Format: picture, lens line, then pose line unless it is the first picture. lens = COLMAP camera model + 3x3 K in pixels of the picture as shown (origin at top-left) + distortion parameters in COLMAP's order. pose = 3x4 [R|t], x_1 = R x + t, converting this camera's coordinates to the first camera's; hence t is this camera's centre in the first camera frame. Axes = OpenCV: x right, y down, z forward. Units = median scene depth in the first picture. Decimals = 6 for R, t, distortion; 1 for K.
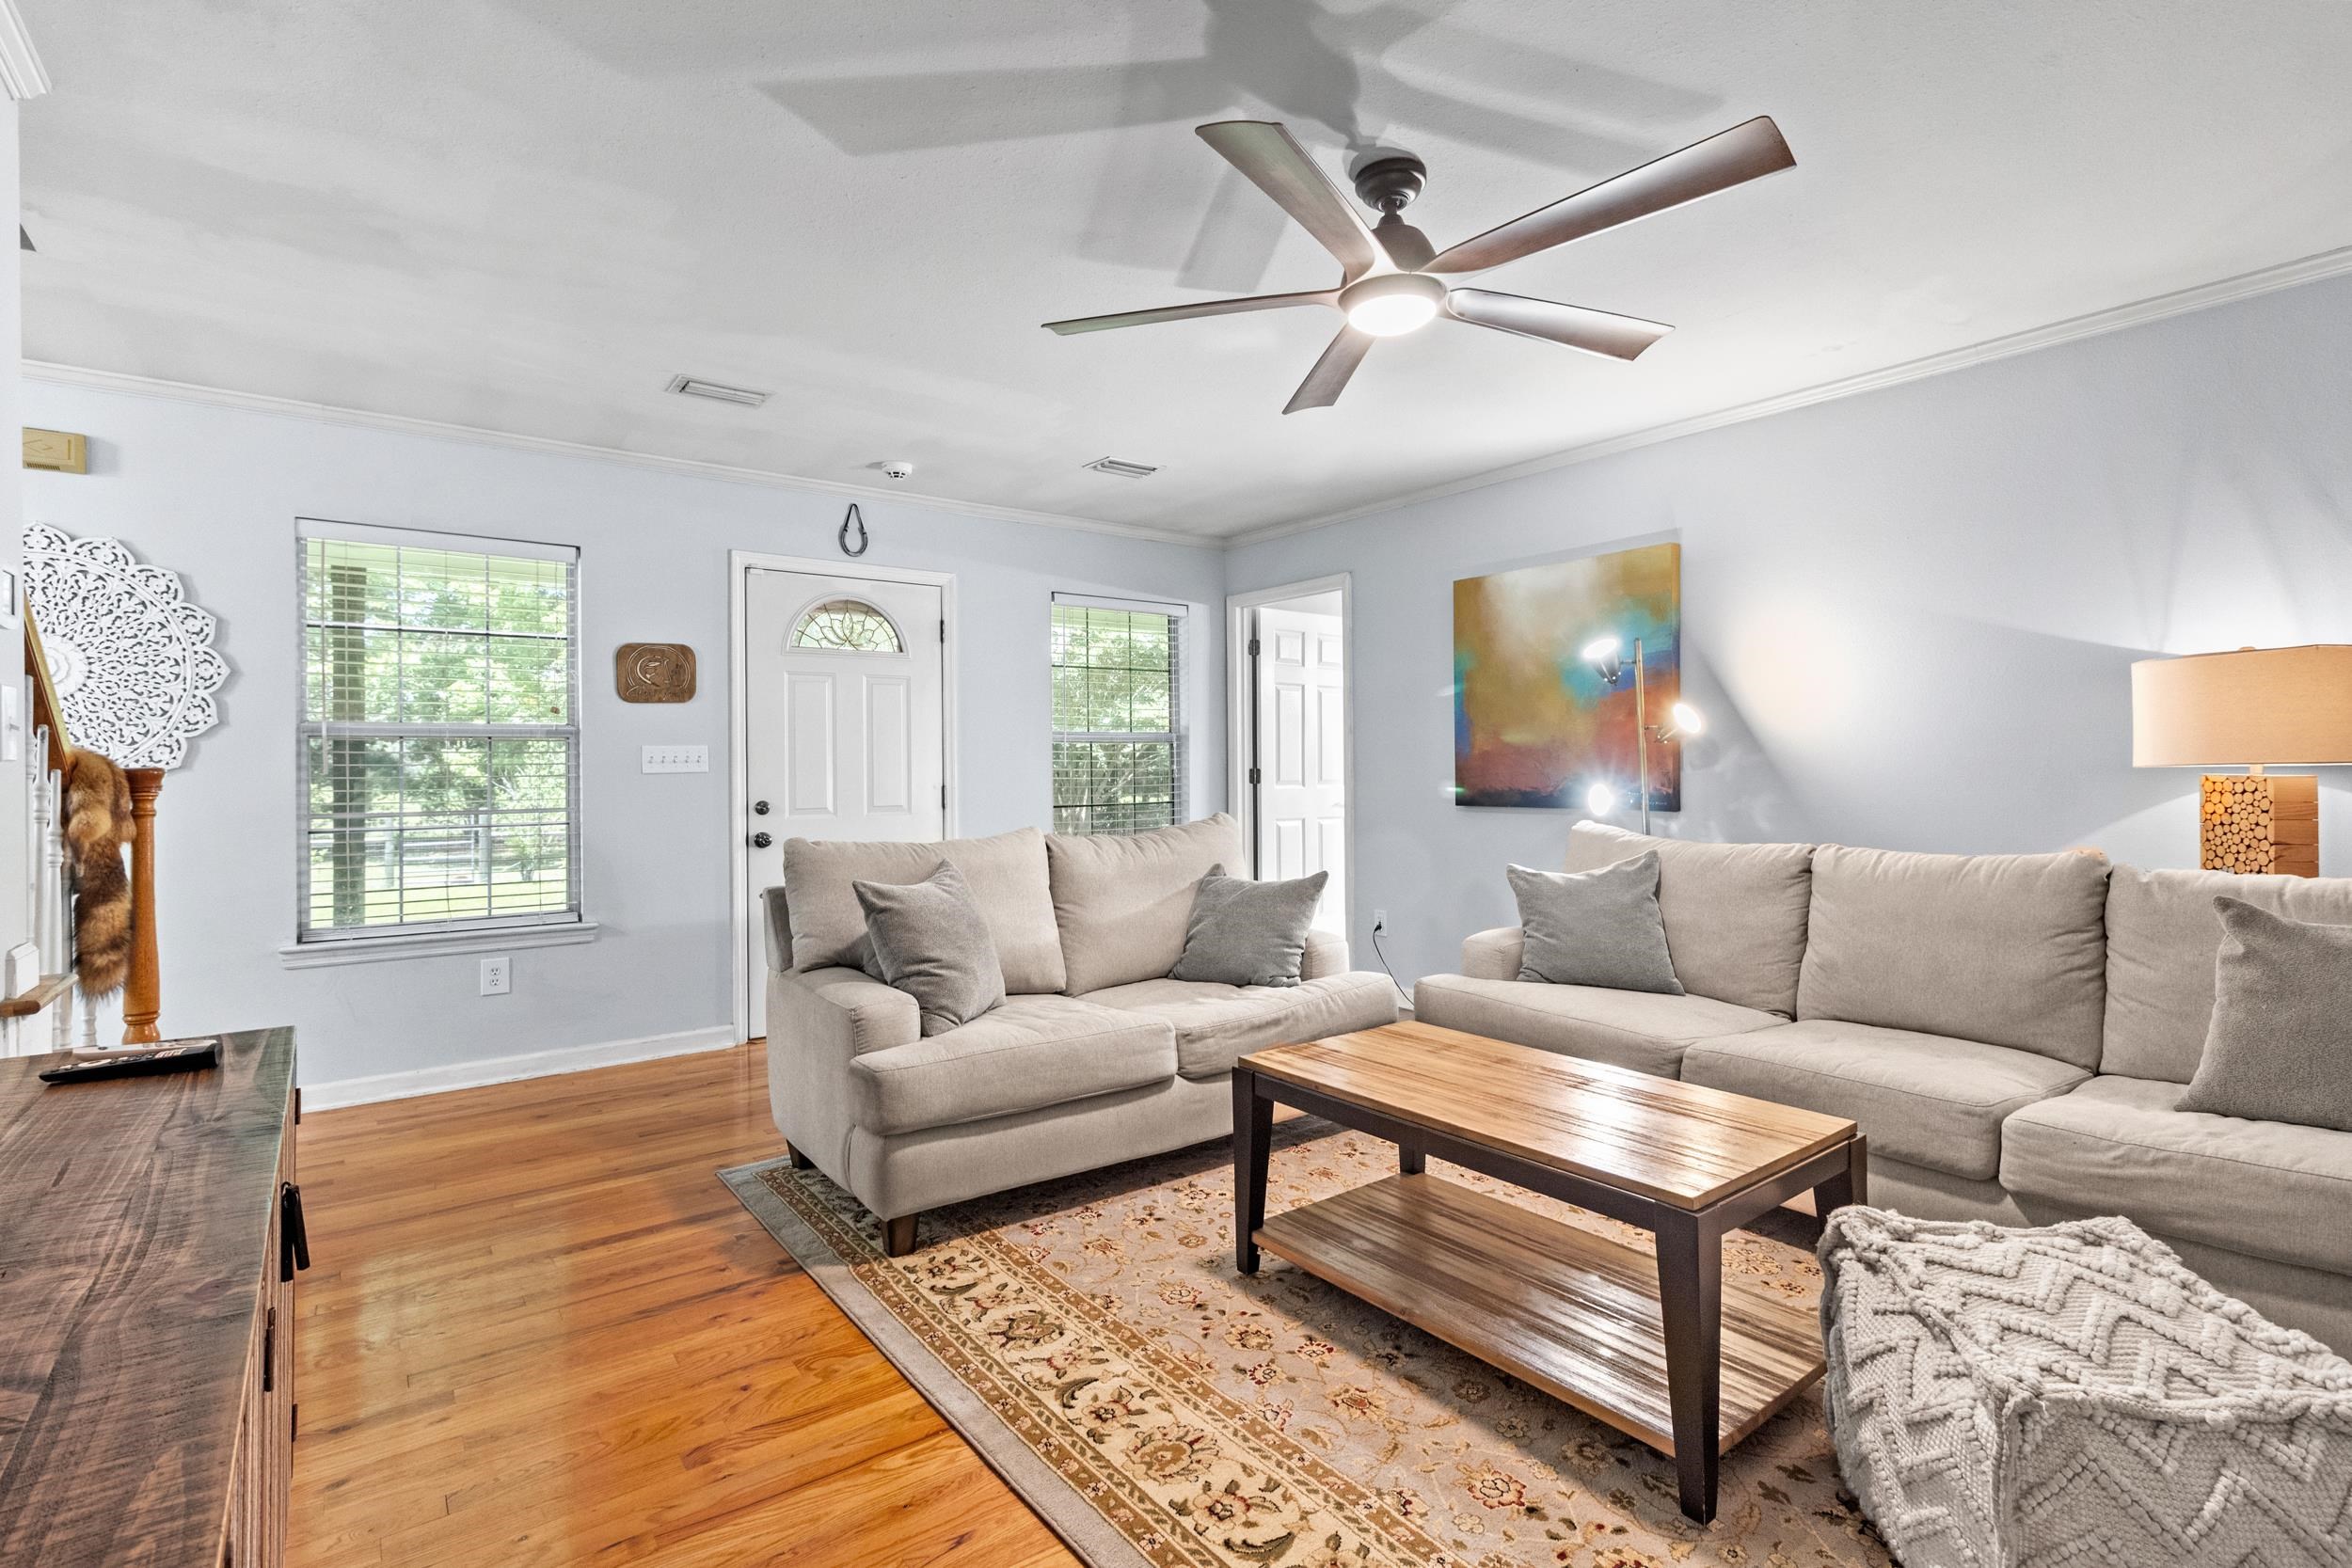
lens RADIAL K [[1110.0, 0, 1158.9], [0, 1110.0, 755.1], [0, 0, 1]] dist [0.003273, -0.001531]
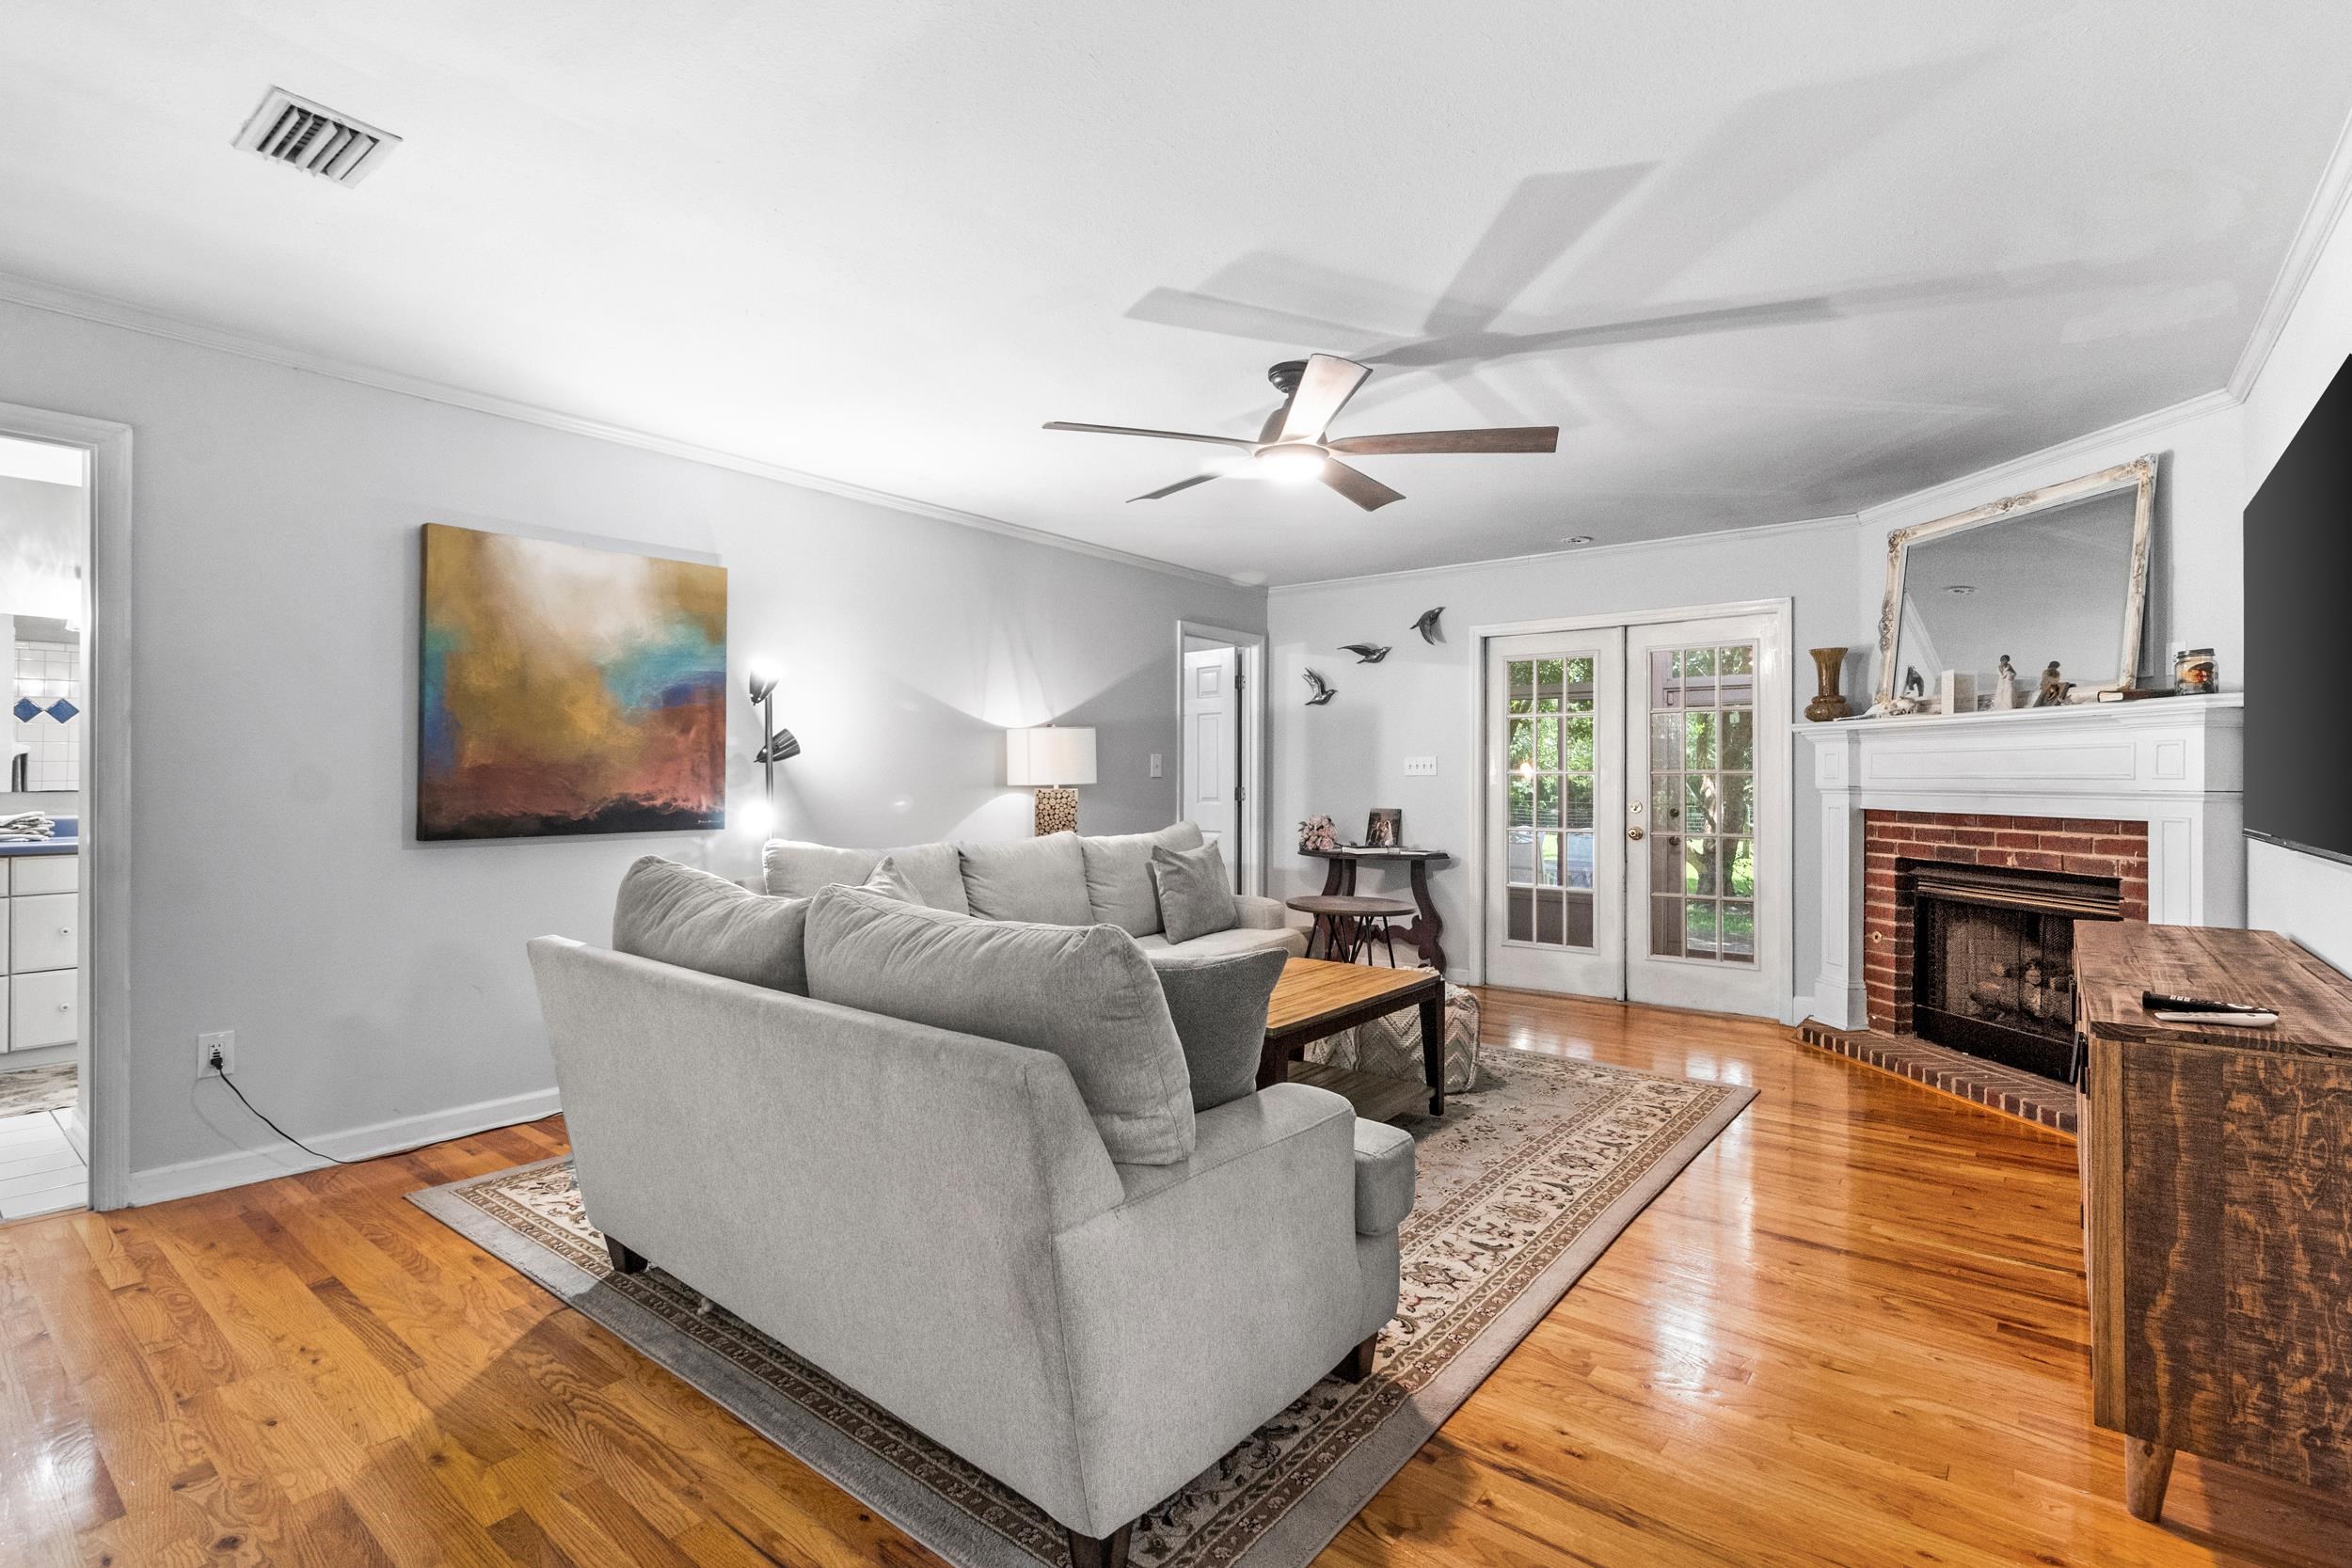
lens RADIAL K [[1110.0, 0, 1172.6], [0, 1110.0, 778.9], [0, 0, 1]] dist [0.003273, -0.001531]
pose [[-0.261820, 0.005564, 0.965101, -1.168232], [-0.010230, 0.999911, -0.008540, 0.015727], [-0.965063, -0.012109, -0.261740, 1.579300]]
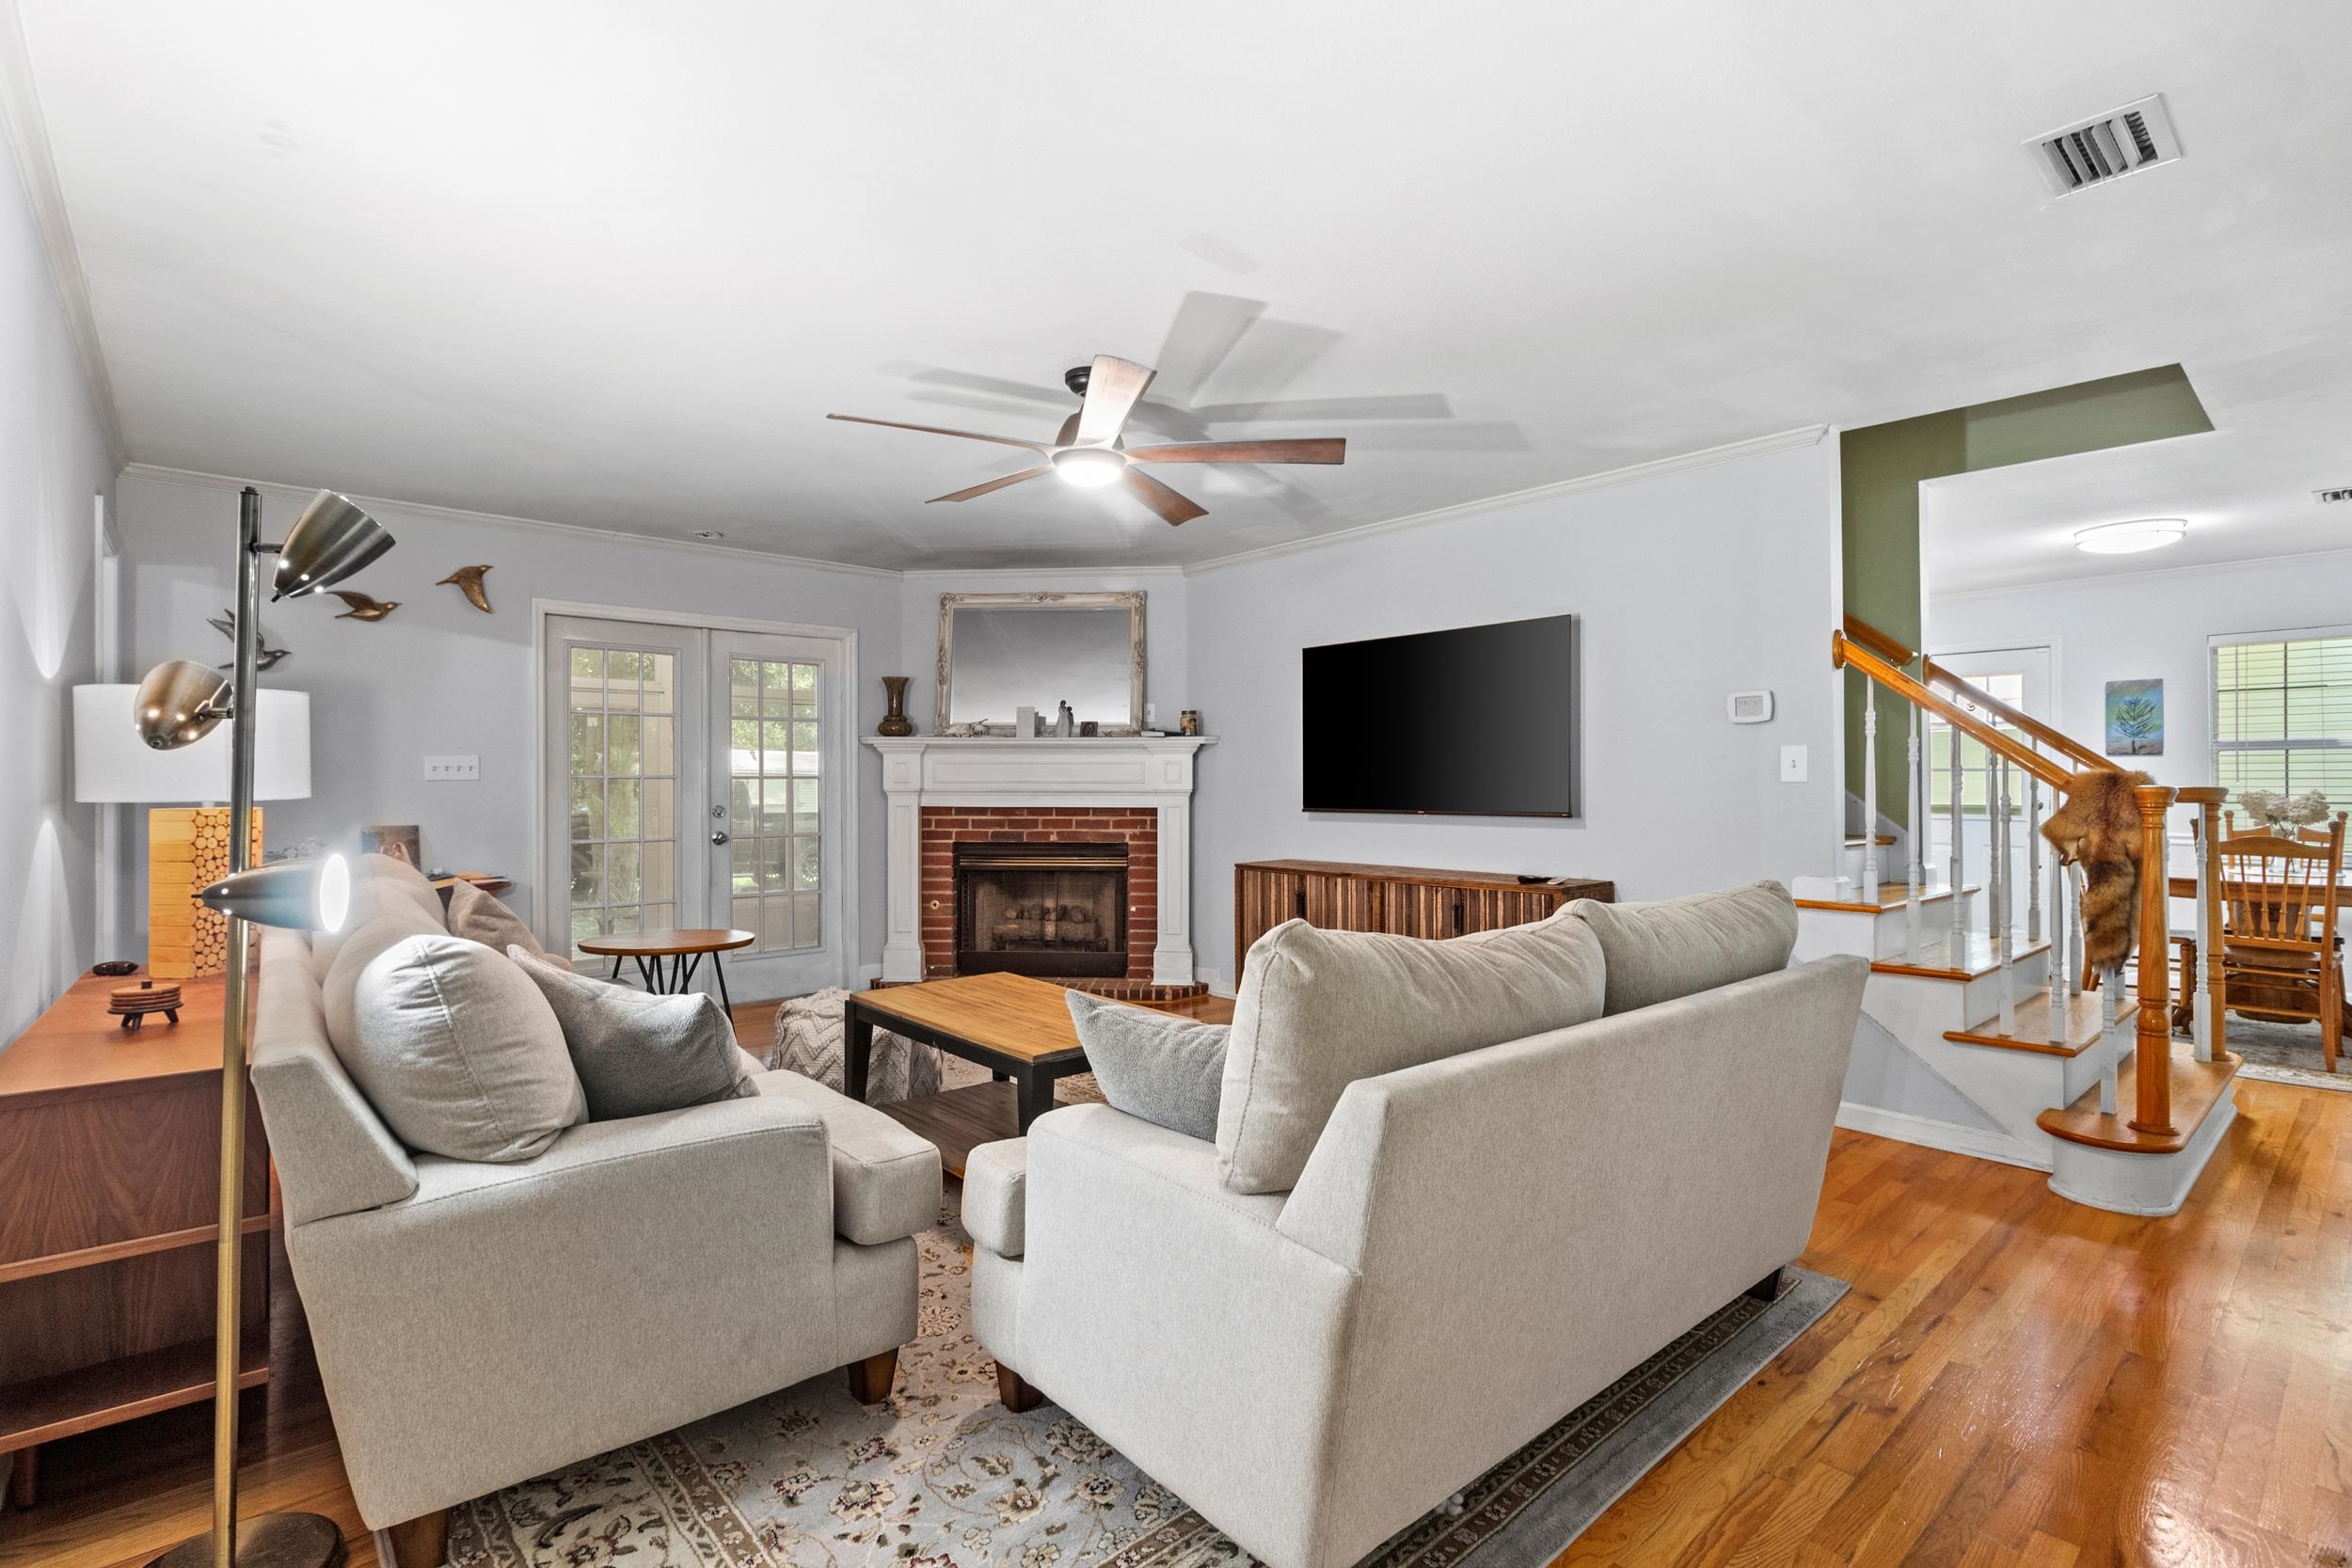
lens RADIAL K [[1110.0, 0, 1133.8], [0, 1110.0, 778.9], [0, 0, 1]] dist [0.003273, -0.001531]
pose [[-0.995779, 0.007100, -0.091513, 0.296198], [0.008360, 0.999875, -0.013392, 0.014743], [0.091406, -0.014101, -0.995714, 2.511293]]
